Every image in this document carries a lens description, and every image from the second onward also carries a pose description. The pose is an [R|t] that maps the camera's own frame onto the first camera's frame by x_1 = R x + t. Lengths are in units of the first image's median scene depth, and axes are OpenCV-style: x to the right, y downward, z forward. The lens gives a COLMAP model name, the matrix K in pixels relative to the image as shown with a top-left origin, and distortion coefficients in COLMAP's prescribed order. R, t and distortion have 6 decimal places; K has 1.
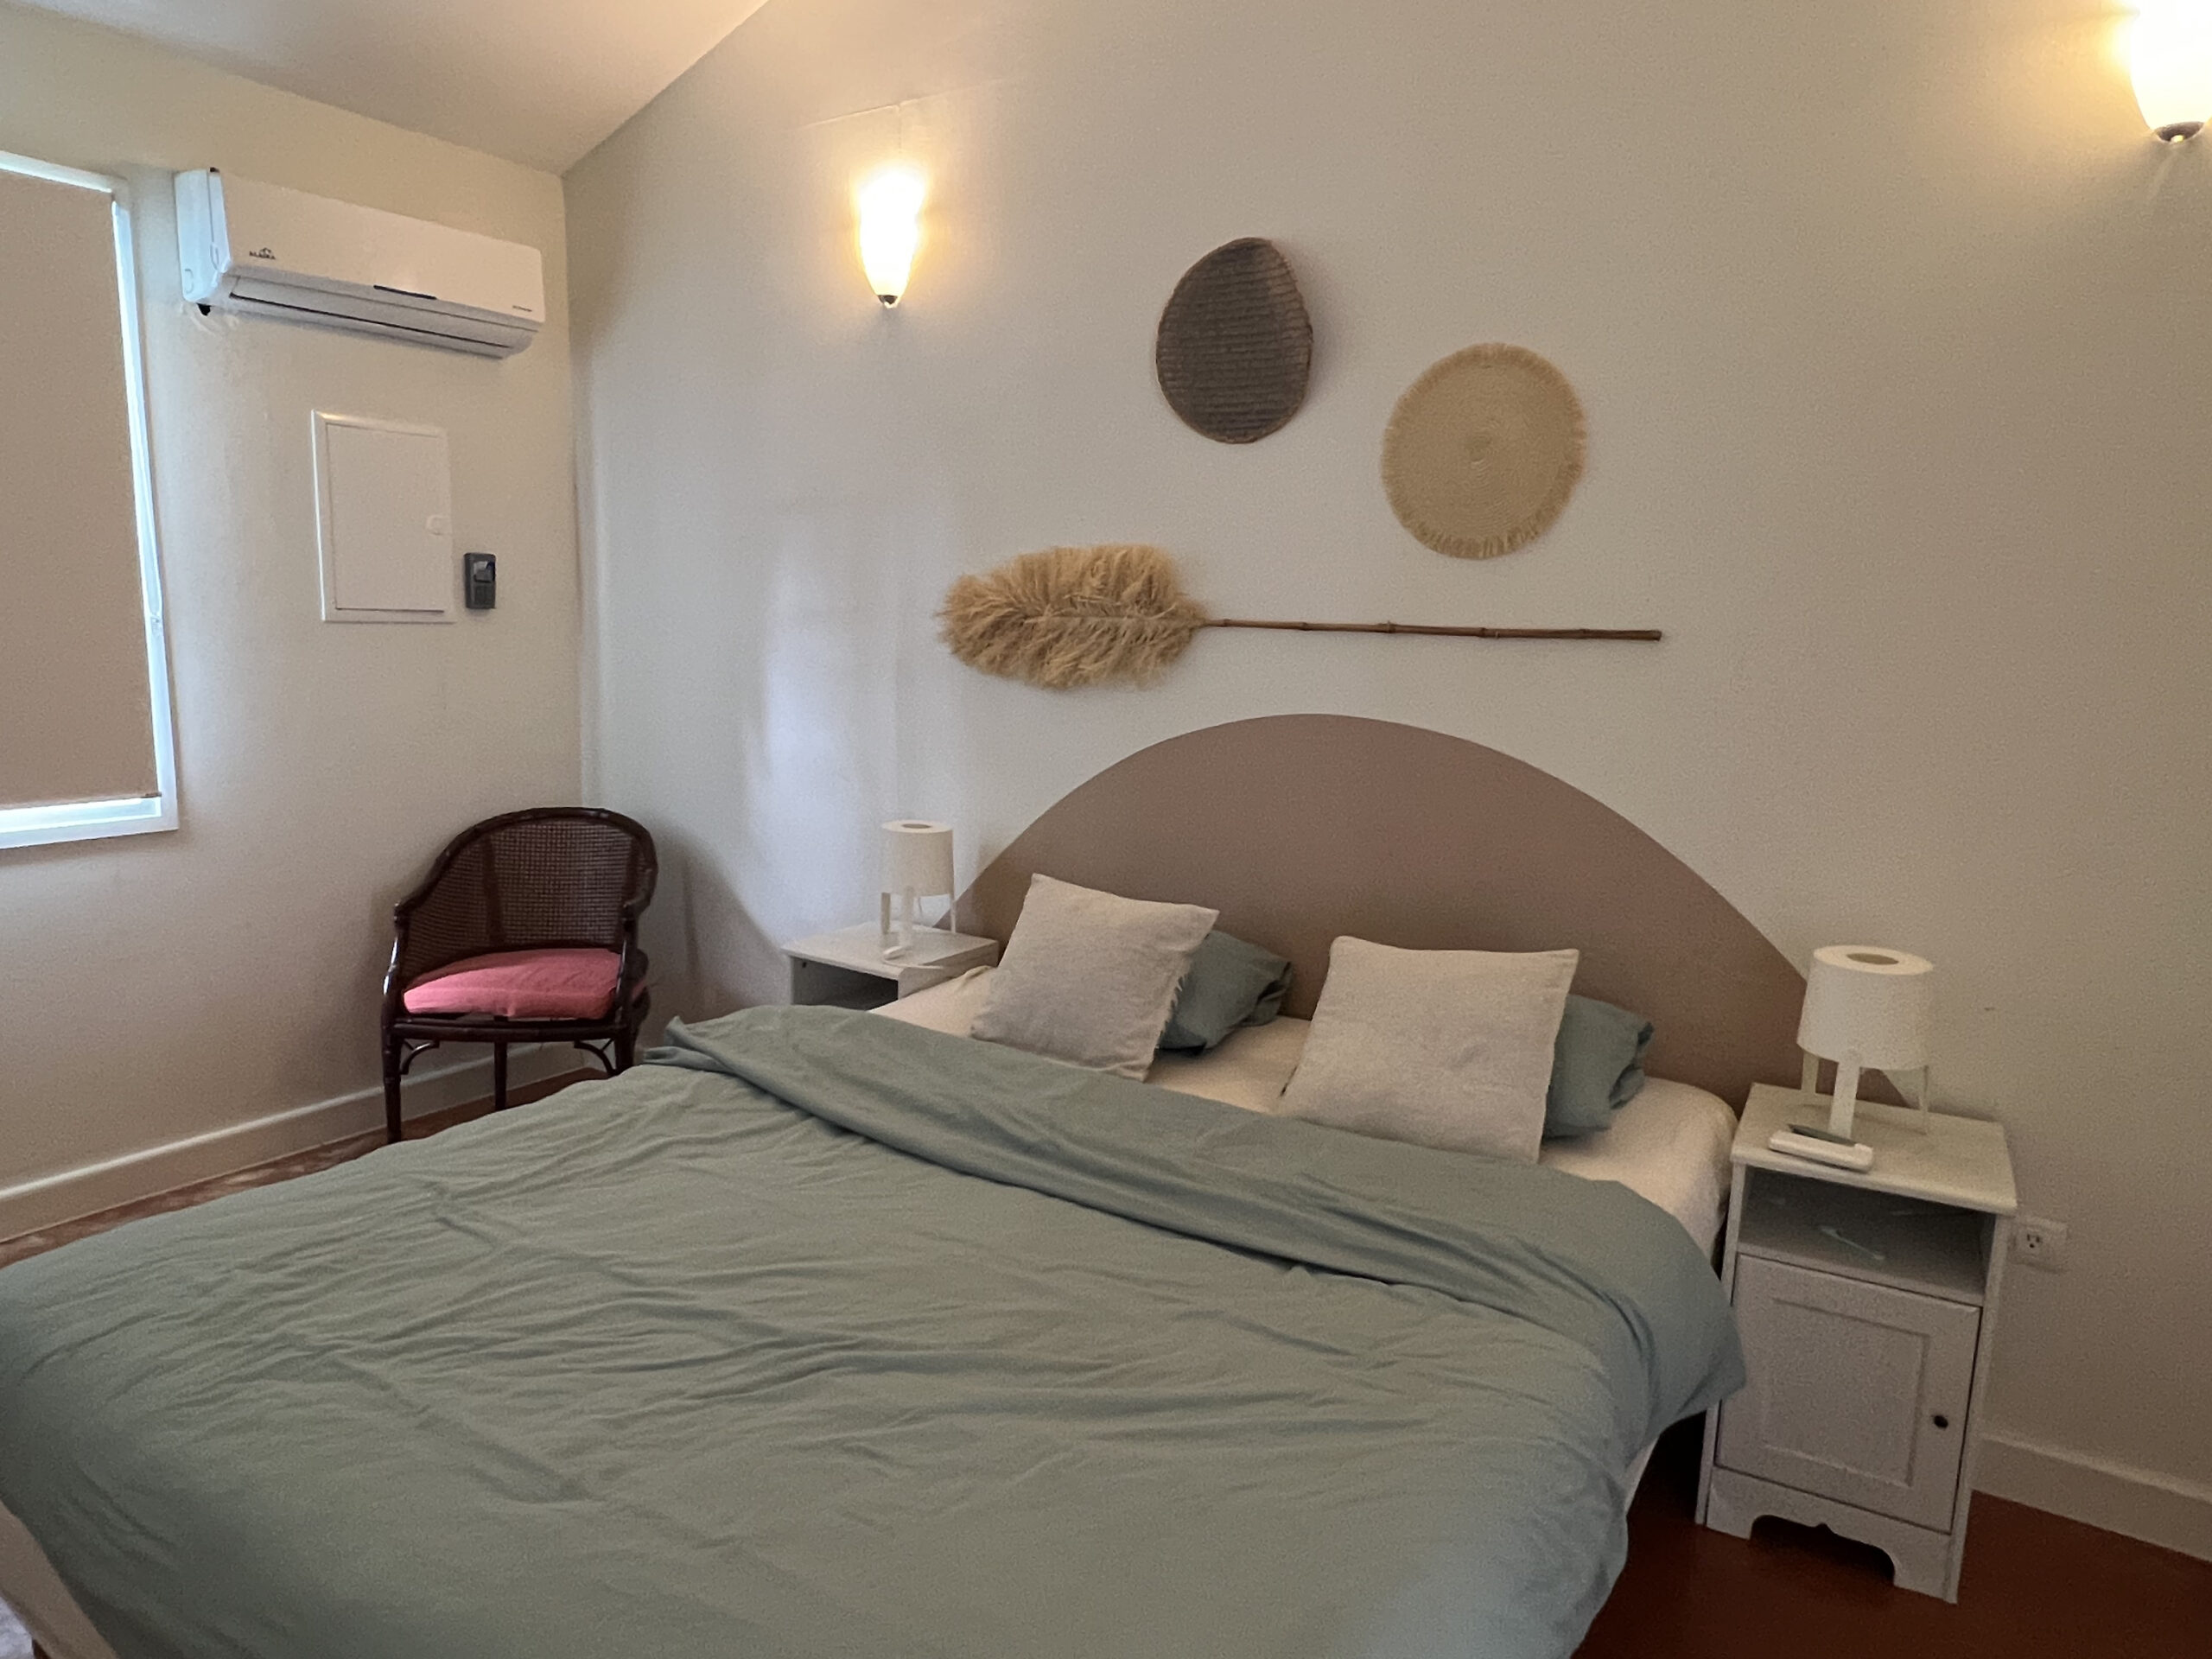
lens RADIAL K [[1390.2, 0, 1103.9], [0, 1390.2, 831.1], [0, 0, 1]] dist [0.004098, -0.005414]
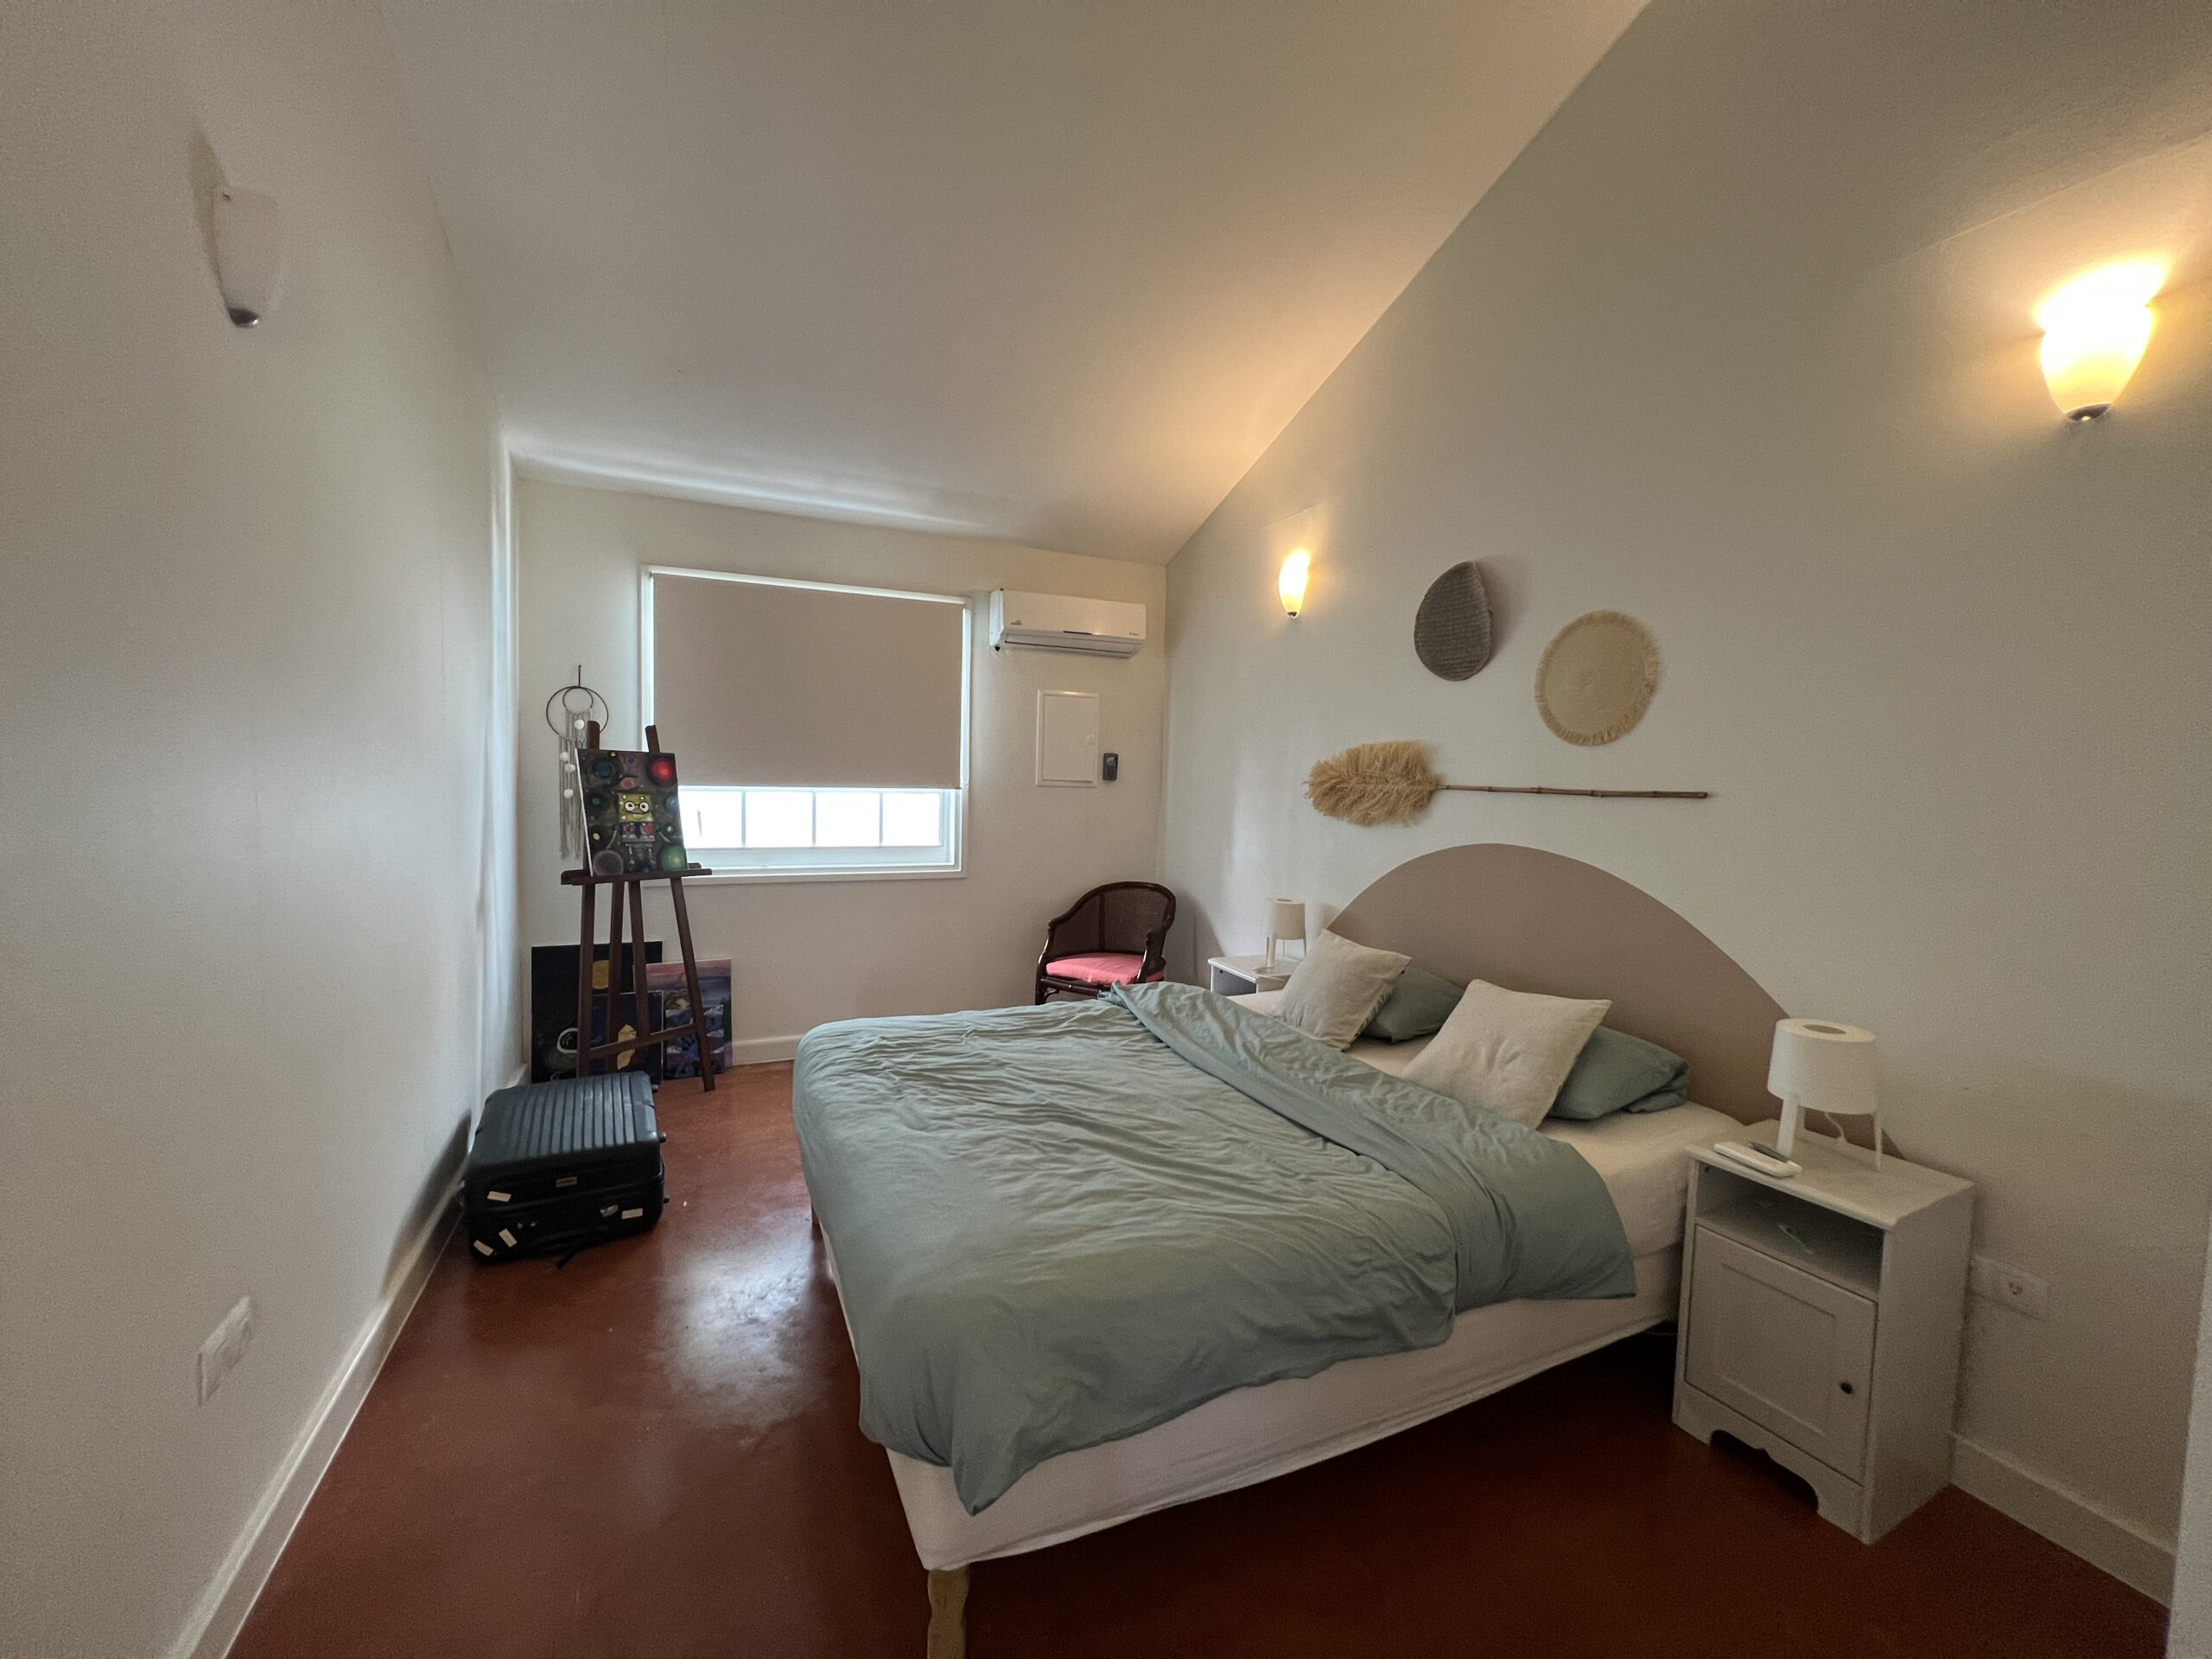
lens RADIAL K [[884.0, 0, 1114.0], [0, 884.0, 825.9], [0, 0, 1]] dist [-0.001054, -0.000289]
pose [[0.848645, 0.028650, -0.528187, 0.341900], [-0.089040, 0.992021, -0.089254, 0.027745], [0.521415, 0.122775, 0.844425, -0.097255]]
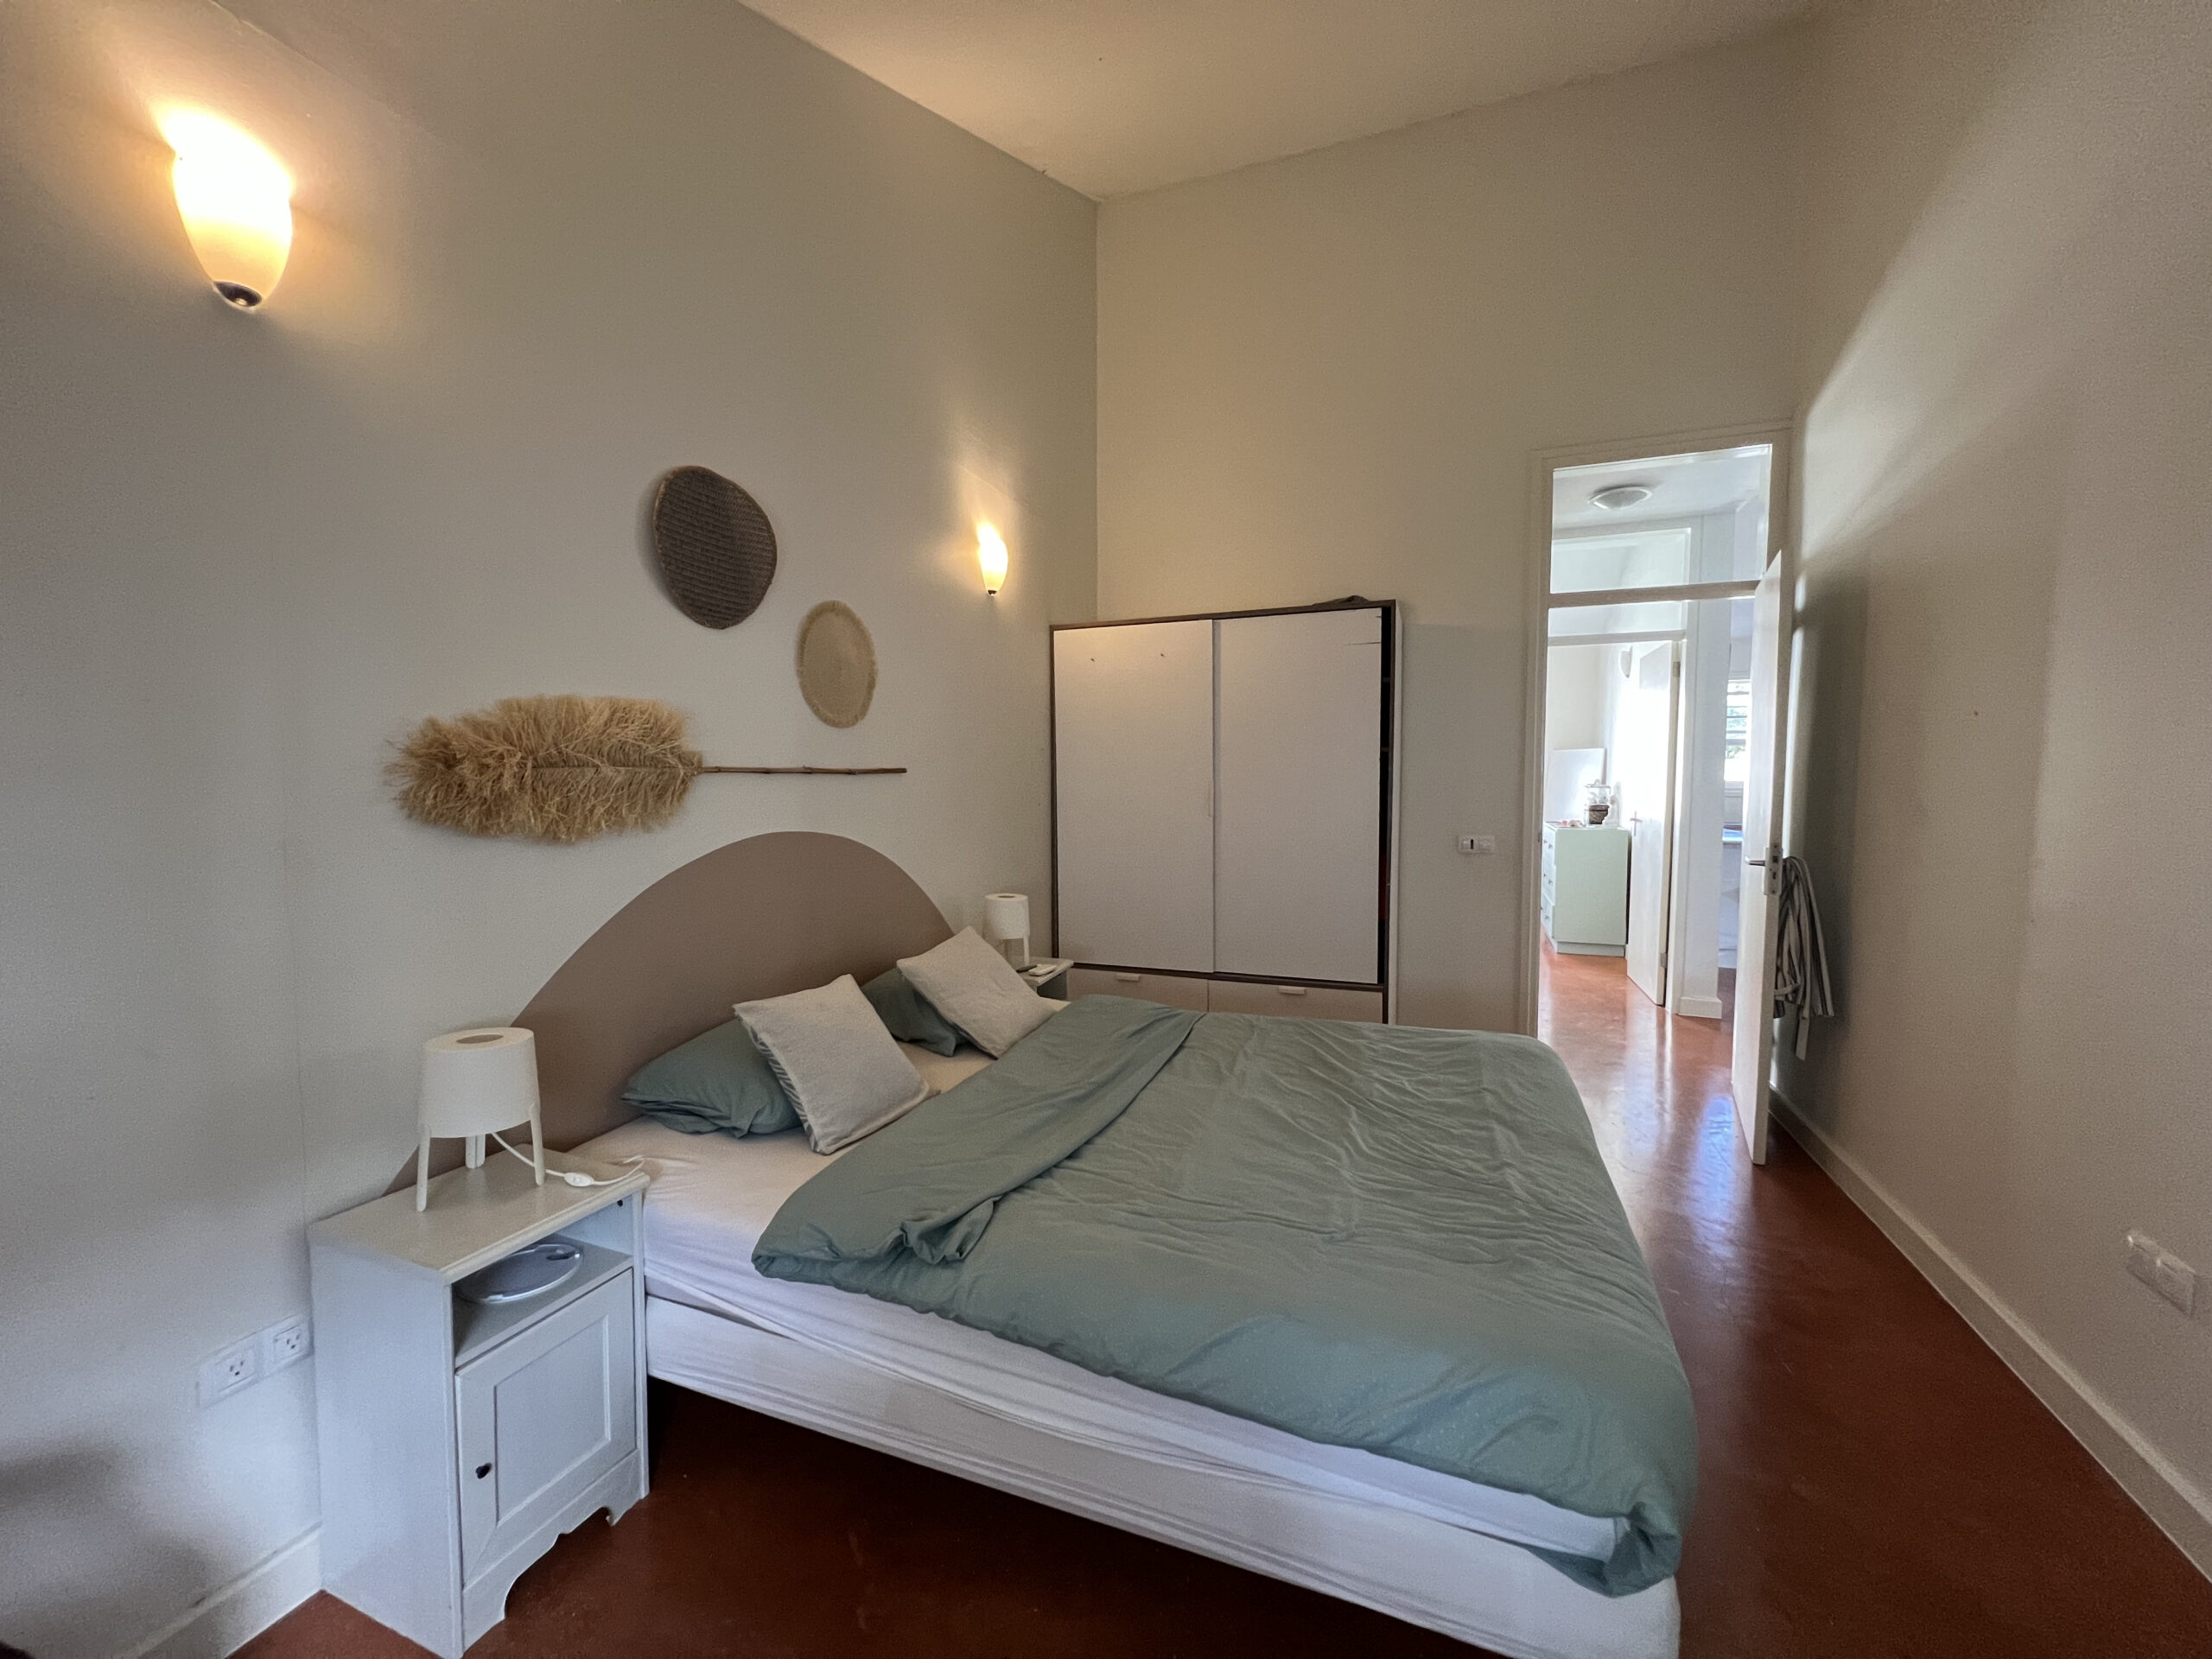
lens RADIAL K [[884.0, 0, 1103.0], [0, 884.0, 823.8], [0, 0, 1]] dist [-0.001054, -0.000289]
pose [[-0.207105, -0.078436, 0.975169, -0.841842], [0.152581, 0.981993, 0.111390, -0.153789], [-0.966347, 0.171862, -0.191407, 0.924770]]
